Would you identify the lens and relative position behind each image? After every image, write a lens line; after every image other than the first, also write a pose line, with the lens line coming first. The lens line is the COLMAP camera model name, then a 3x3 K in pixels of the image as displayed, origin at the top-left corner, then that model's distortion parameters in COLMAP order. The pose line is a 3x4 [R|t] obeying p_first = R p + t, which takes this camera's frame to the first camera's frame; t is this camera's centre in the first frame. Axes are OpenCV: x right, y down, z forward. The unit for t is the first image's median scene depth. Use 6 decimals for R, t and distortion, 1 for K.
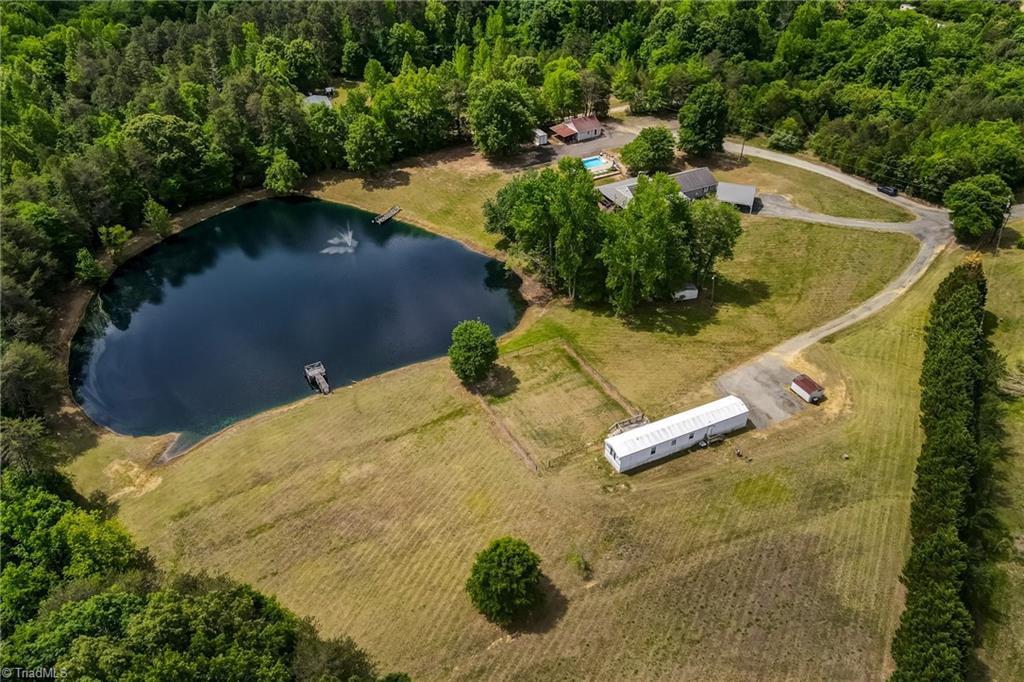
lens RADIAL K [[776.1, 0, 512.0], [0, 776.1, 341.0], [0, 0, 1]] dist [0.003980, 0.040555]
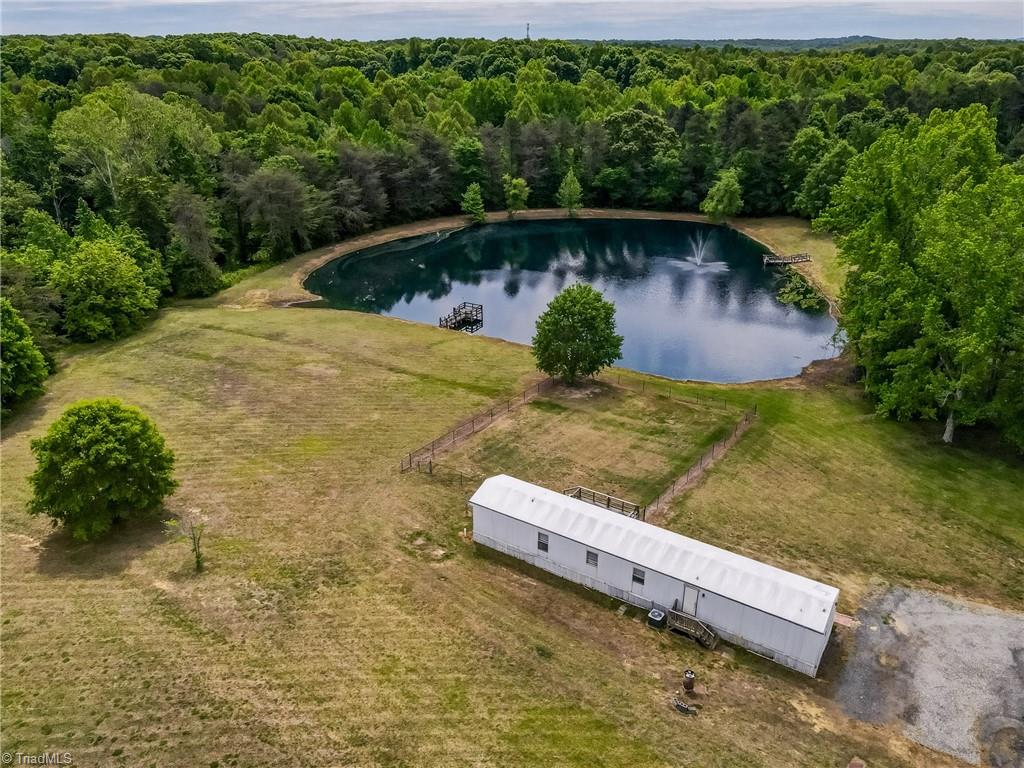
lens RADIAL K [[749.9, 0, 497.7], [0, 749.9, 385.5], [0, 0, 1]] dist [0.027881, 0.002531]
pose [[0.516882, 0.363120, -0.775227, 0.384945], [-0.504770, 0.860682, 0.066593, 0.037855], [0.691405, 0.356891, 0.628163, 0.548526]]
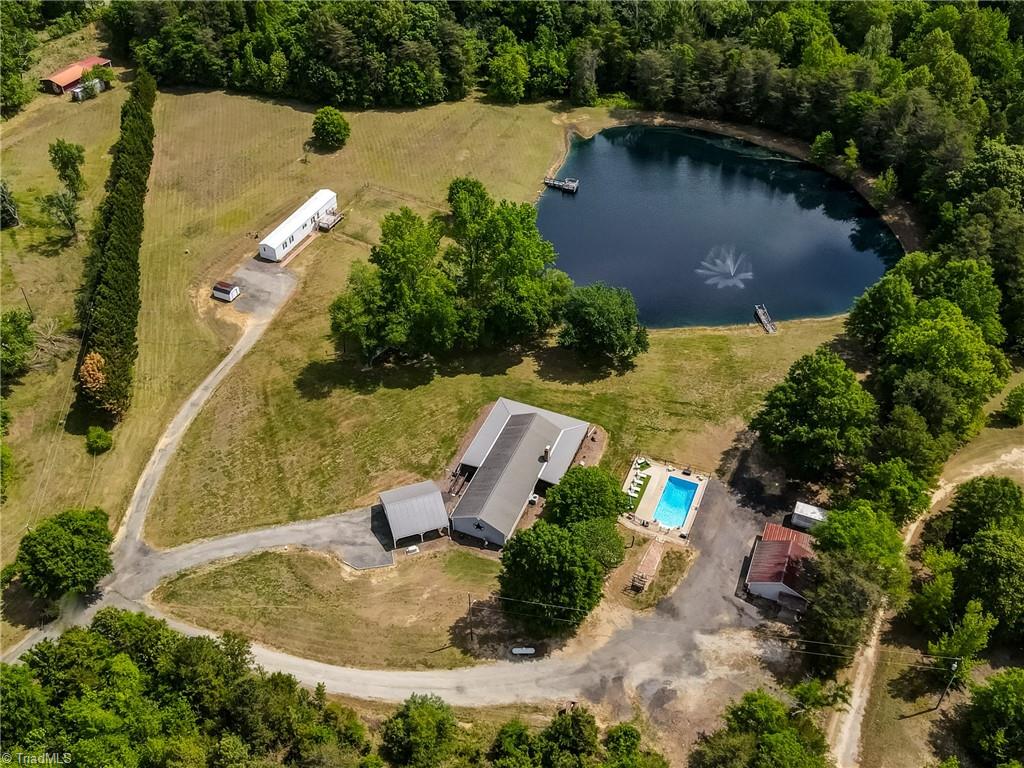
lens RADIAL K [[950.0, 0, 475.1], [0, 950.0, 382.3], [0, 0, 1]] dist [-0.008770, 0.003939]
pose [[-0.783841, 0.439228, -0.438944, 0.710265], [-0.340607, 0.286931, 0.895353, -1.222083], [0.519211, 0.851322, -0.075304, 1.293707]]
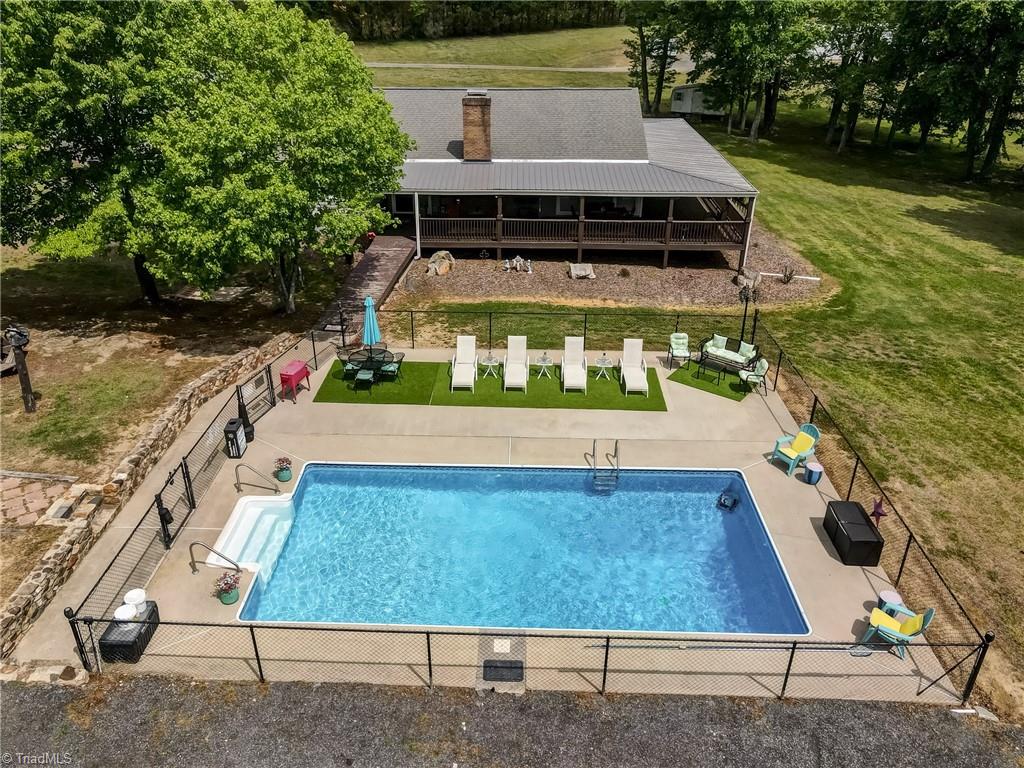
lens RADIAL K [[786.4, 0, 497.7], [0, 786.4, 362.0], [0, 0, 1]] dist [0.008267, 0.008436]
pose [[-0.872247, -0.210949, 0.441232, 0.098583], [0.294774, 0.493138, 0.818488, -0.428904], [-0.390248, 0.843988, -0.367956, 1.461229]]
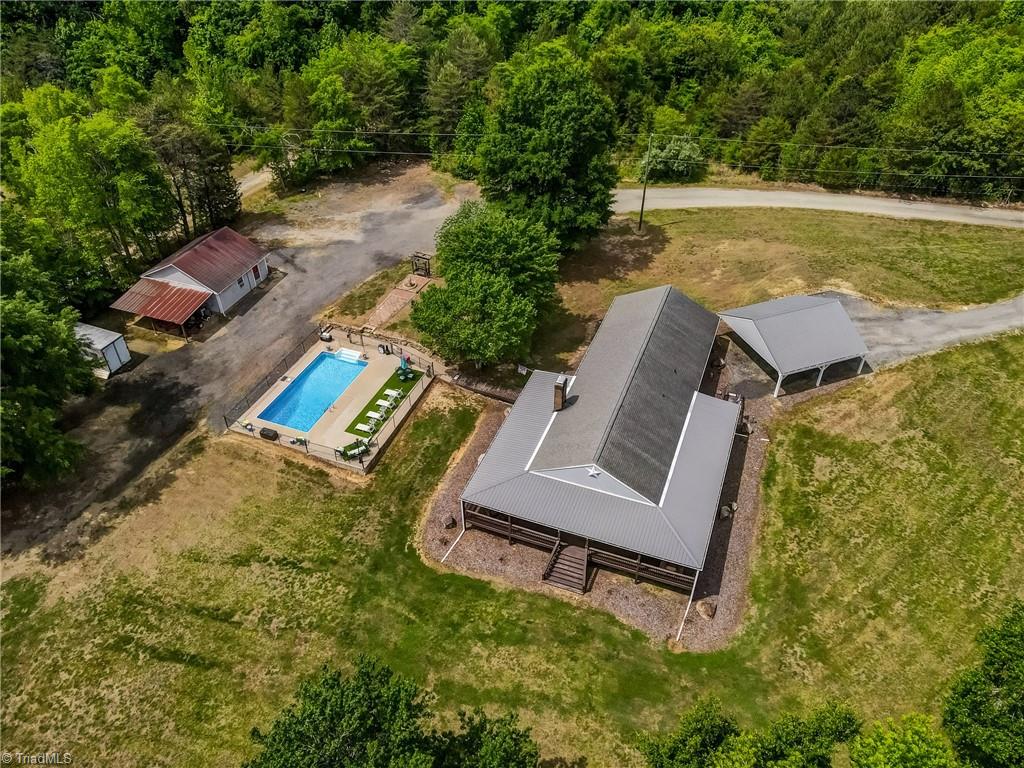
lens RADIAL K [[742.3, 0, 516.5], [0, 742.3, 384.3], [0, 0, 1]] dist [0.008968, 0.010188]
pose [[0.750051, -0.414776, 0.515154, 0.003216], [0.388225, 0.906711, 0.164793, -0.356670], [-0.535448, 0.076393, 0.841106, 1.009740]]
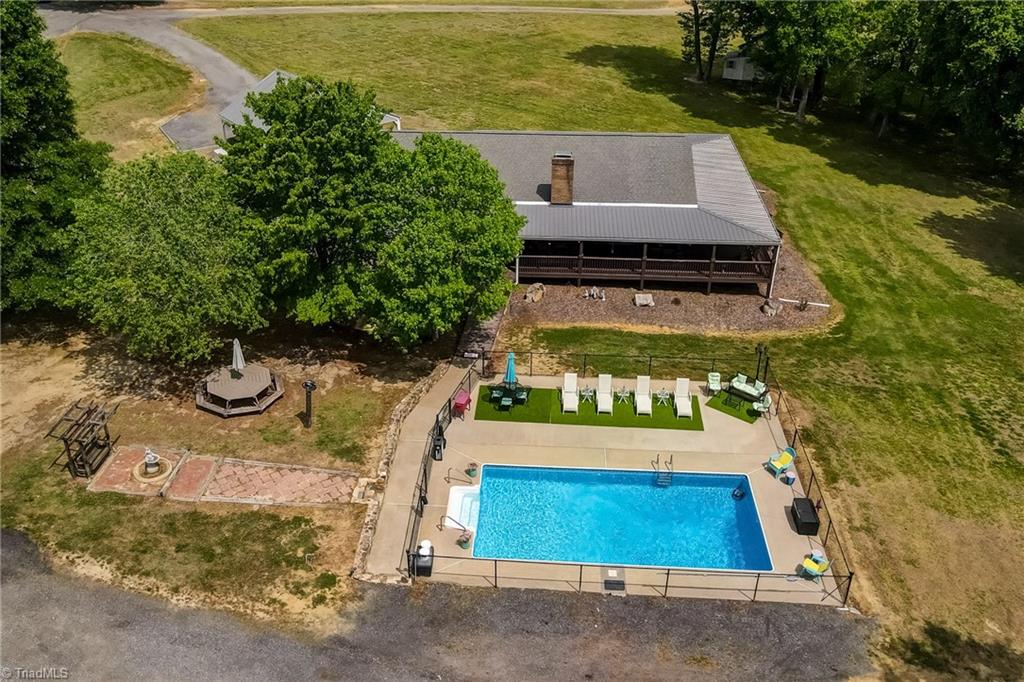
lens RADIAL K [[934.1, 0, 486.4], [0, 934.1, 300.7], [0, 0, 1]] dist [-0.011361, 0.062467]
pose [[-0.854255, -0.240140, 0.461065, 0.073655], [0.316148, 0.464071, 0.827459, -0.548650], [-0.412673, 0.852626, -0.320515, 1.481874]]
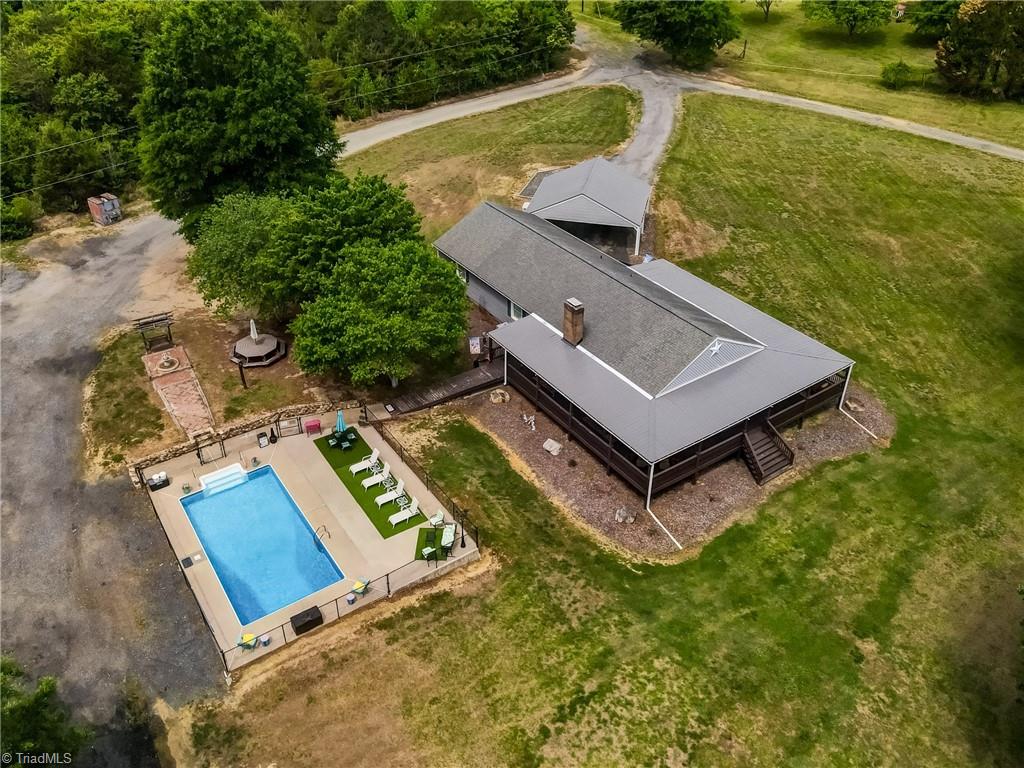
lens RADIAL K [[840.2, 0, 510.3], [0, 840.2, 332.5], [0, 0, 1]] dist [0.008692, 0.009216]
pose [[-0.123531, -0.514219, 0.848716, -0.079415], [0.584001, 0.653804, 0.481127, -0.460849], [-0.802298, 0.555085, 0.219539, 1.270188]]
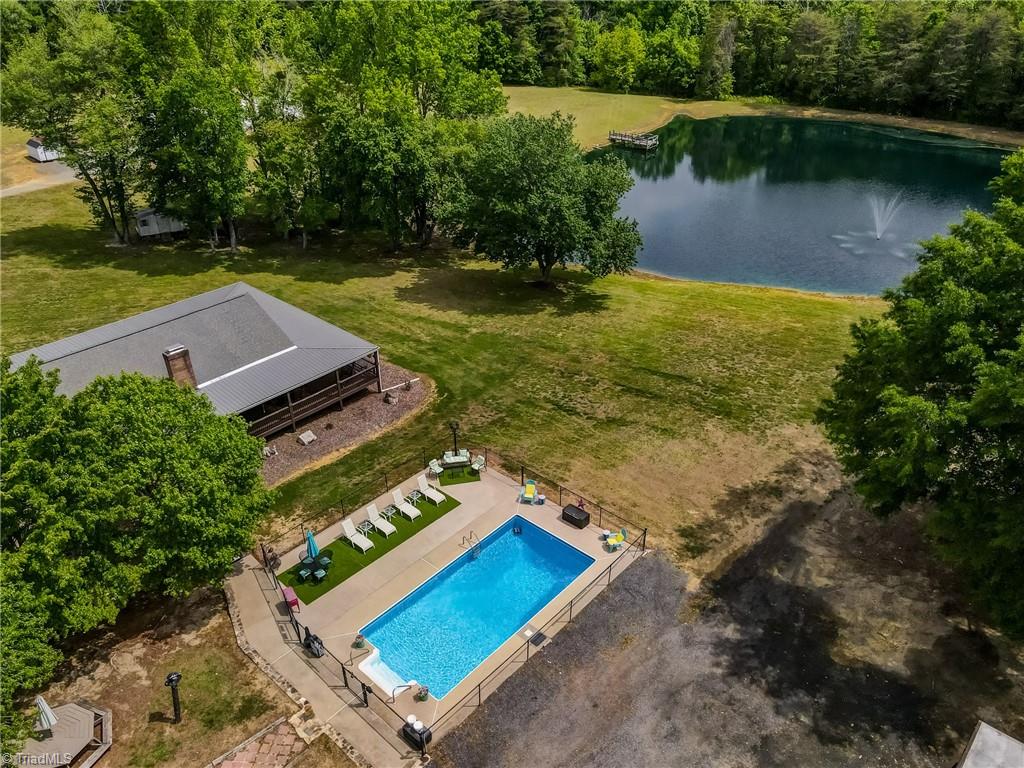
lens RADIAL K [[742.3, 0, 516.5], [0, 742.3, 384.3], [0, 0, 1]] dist [0.008968, 0.010188]
pose [[-0.934882, 0.193924, -0.297303, 0.182914], [-0.196508, 0.414753, 0.888462, -0.553607], [0.295601, 0.889030, -0.349637, 1.465271]]
